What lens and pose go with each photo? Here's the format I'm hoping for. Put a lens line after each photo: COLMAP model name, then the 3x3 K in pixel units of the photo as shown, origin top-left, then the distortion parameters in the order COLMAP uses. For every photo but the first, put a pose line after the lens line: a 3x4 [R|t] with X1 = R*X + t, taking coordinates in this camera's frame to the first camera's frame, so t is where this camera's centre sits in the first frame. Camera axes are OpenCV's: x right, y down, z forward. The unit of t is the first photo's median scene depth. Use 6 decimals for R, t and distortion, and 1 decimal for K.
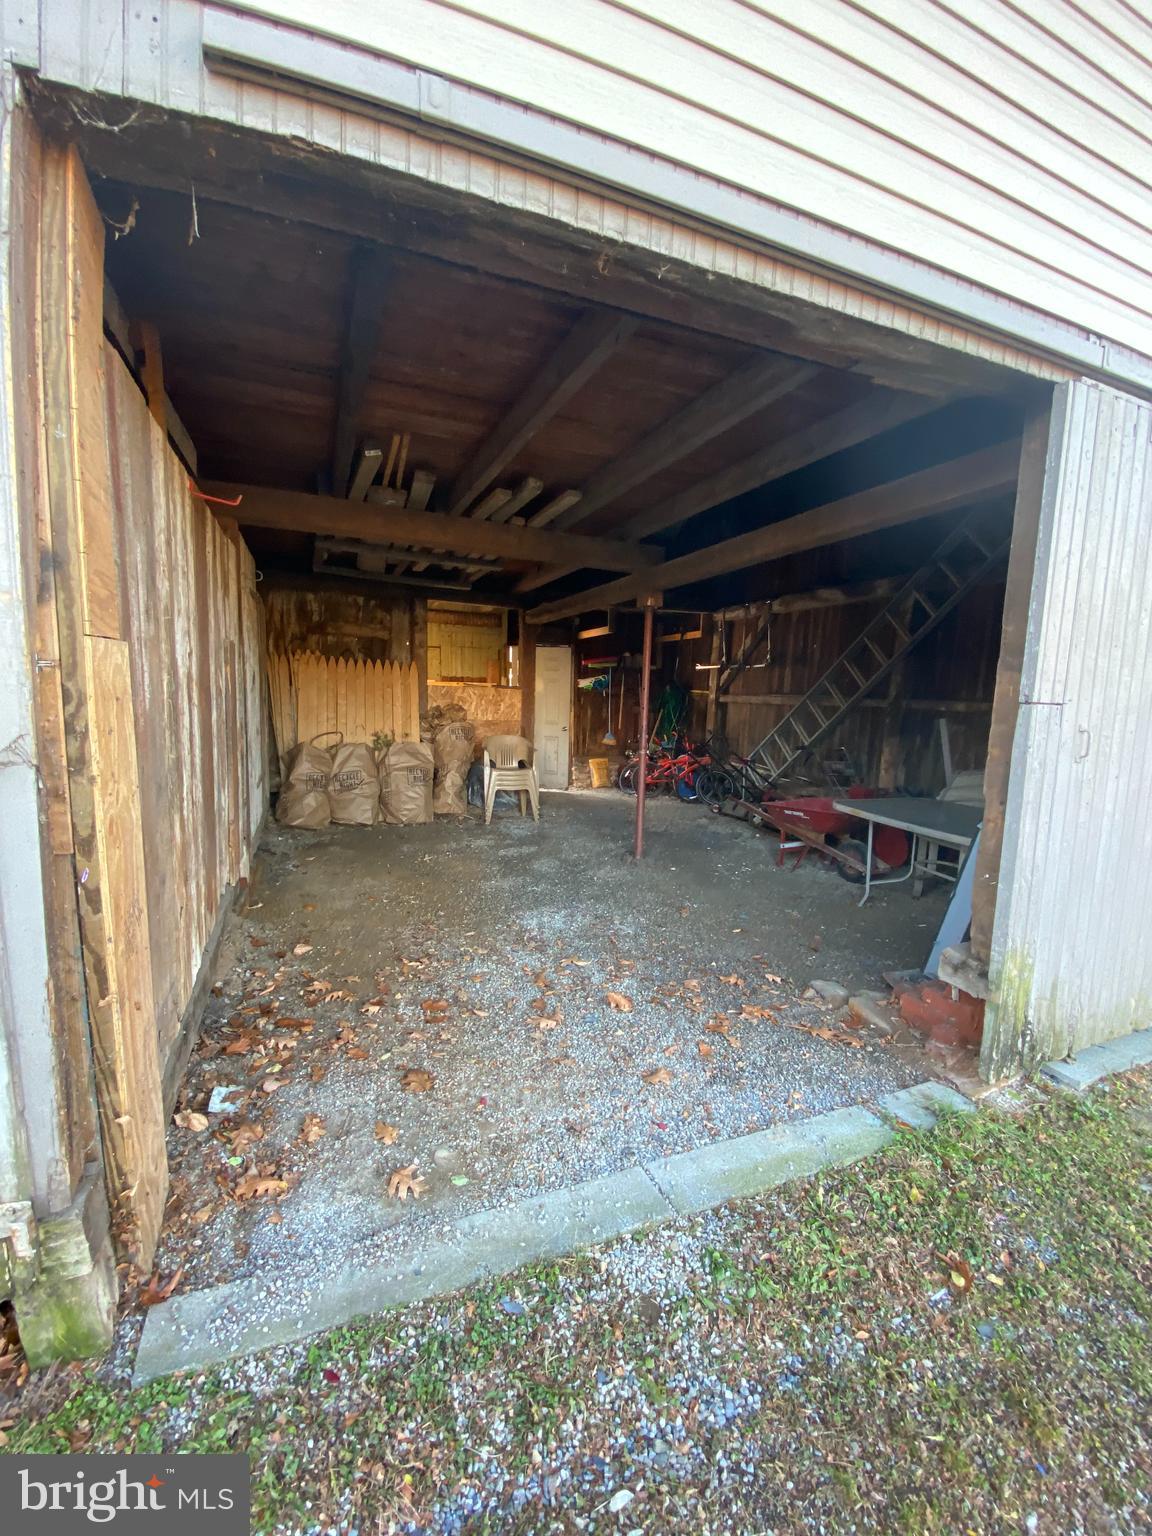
lens RADIAL K [[638.5, 0, 576.0], [0, 638.5, 768.0], [0, 0, 1]] dist [0.001670, 0.000031]
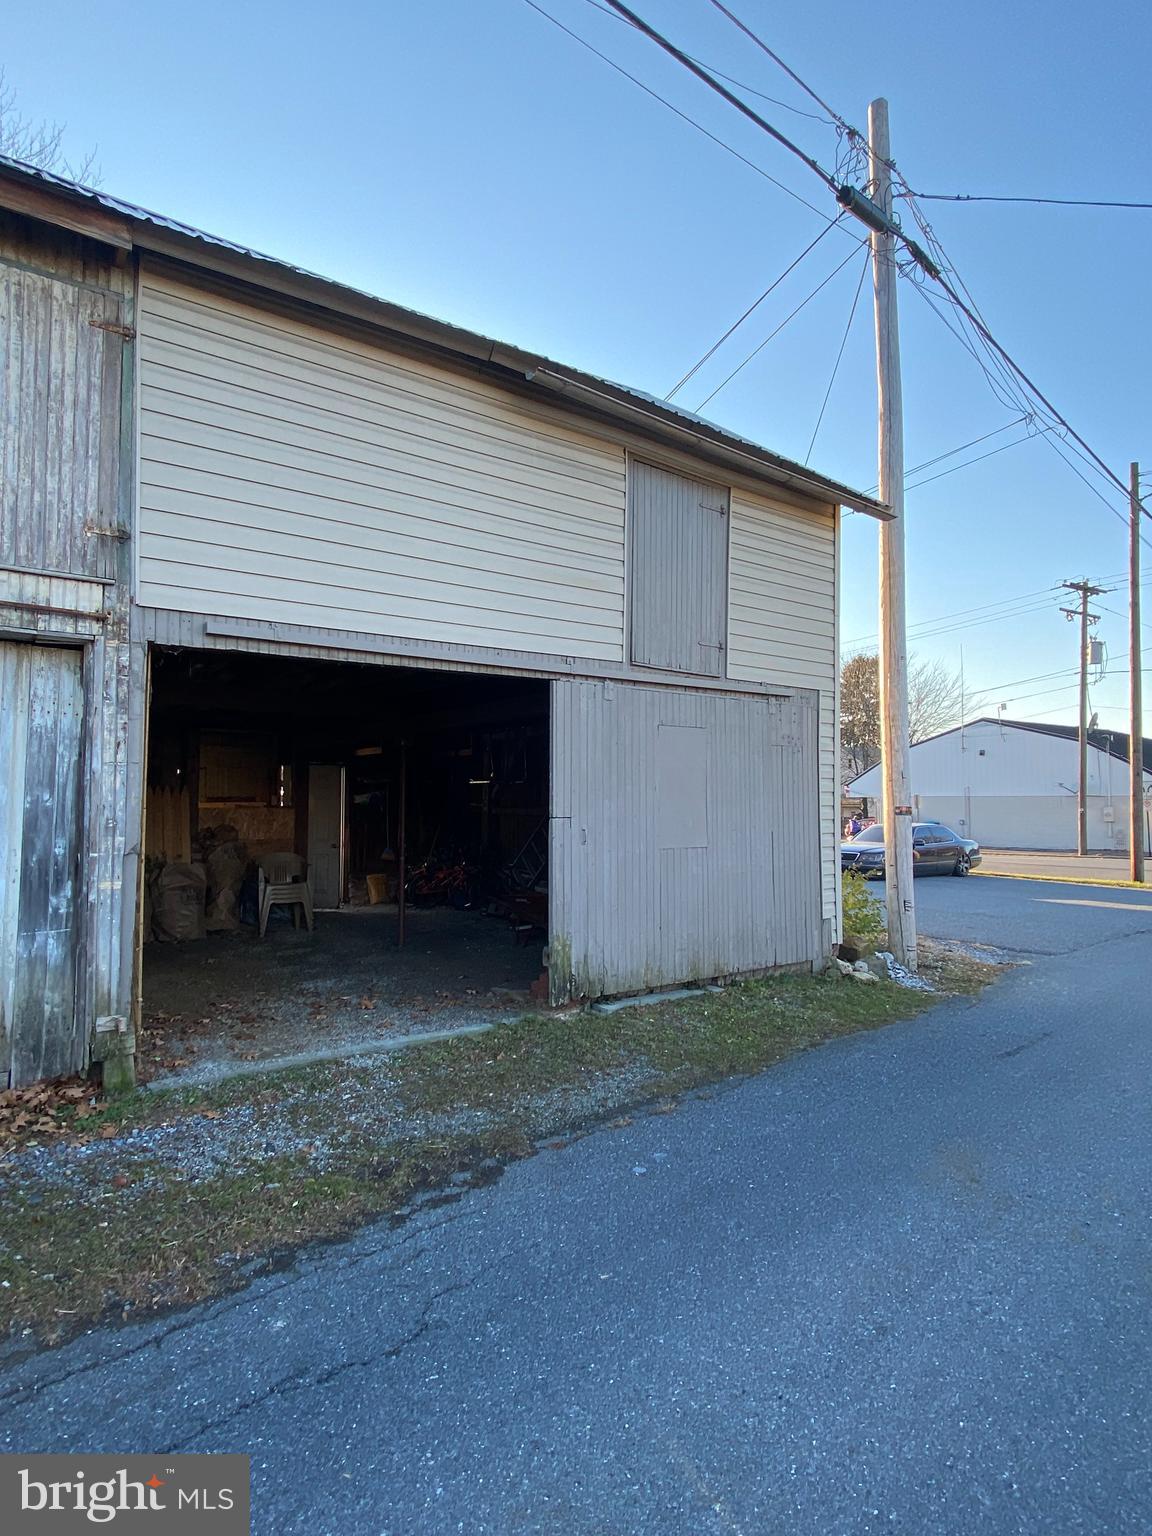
lens RADIAL K [[746.6, 0, 580.0], [0, 746.6, 769.6], [0, 0, 1]] dist [0.001333, -0.000038]
pose [[0.958398, -0.013590, 0.285110, 0.018036], [0.058802, 0.986840, -0.150626, 0.031050], [-0.279311, 0.161125, 0.946585, -0.365103]]
